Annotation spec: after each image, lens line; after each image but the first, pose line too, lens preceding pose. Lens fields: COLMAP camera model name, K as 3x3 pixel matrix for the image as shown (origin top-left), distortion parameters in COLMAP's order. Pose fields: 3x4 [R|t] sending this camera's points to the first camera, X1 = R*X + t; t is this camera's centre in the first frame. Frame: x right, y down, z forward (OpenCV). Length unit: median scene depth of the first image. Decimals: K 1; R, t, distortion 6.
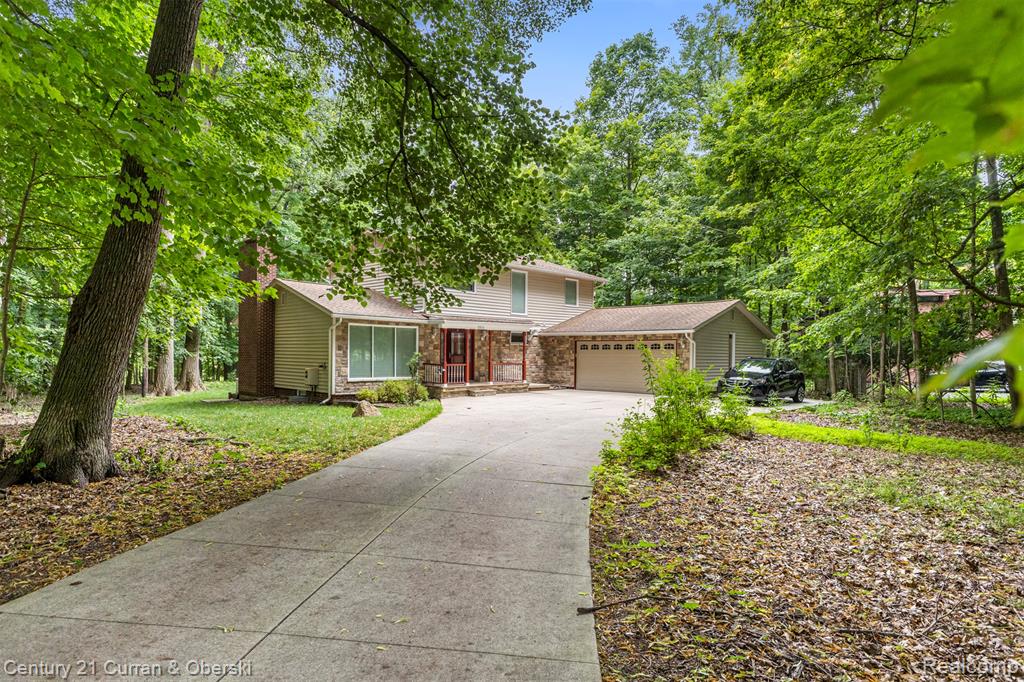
lens RADIAL K [[585.1, 0, 512.0], [0, 585.1, 341.0], [0, 0, 1]] dist [0.001957, 0.000163]
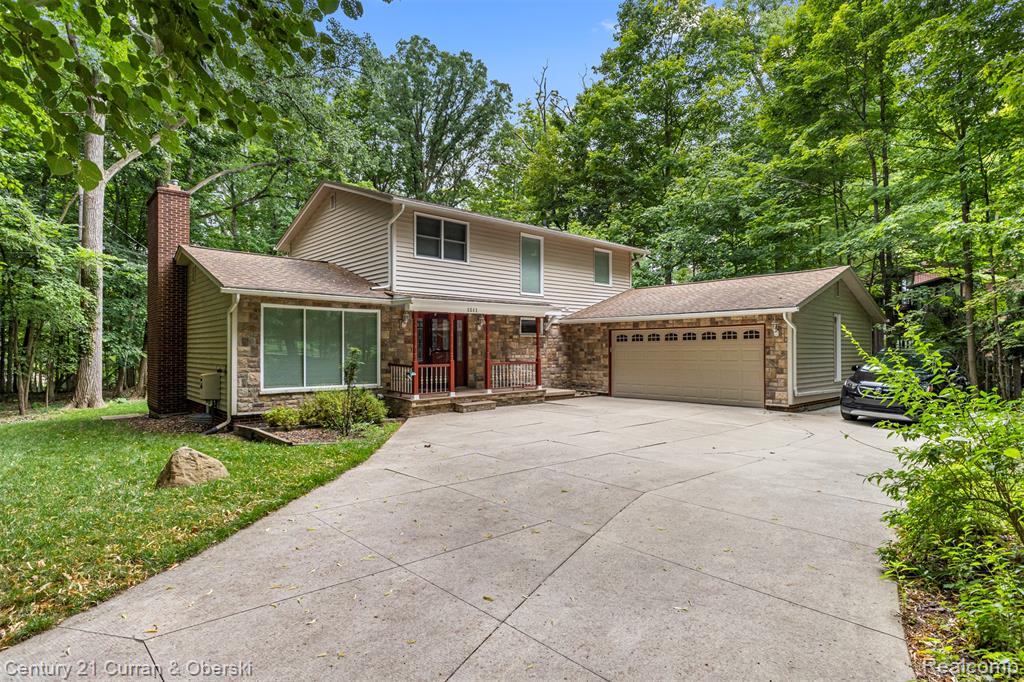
lens RADIAL K [[548.1, 0, 512.0], [0, 548.1, 341.0], [0, 0, 1]] dist [-0.004031, -0.000550]
pose [[0.998506, -0.012939, -0.053088, 0.024351], [0.013229, 0.999899, 0.005119, 0.009248], [0.053016, -0.005814, 0.998577, 0.333533]]
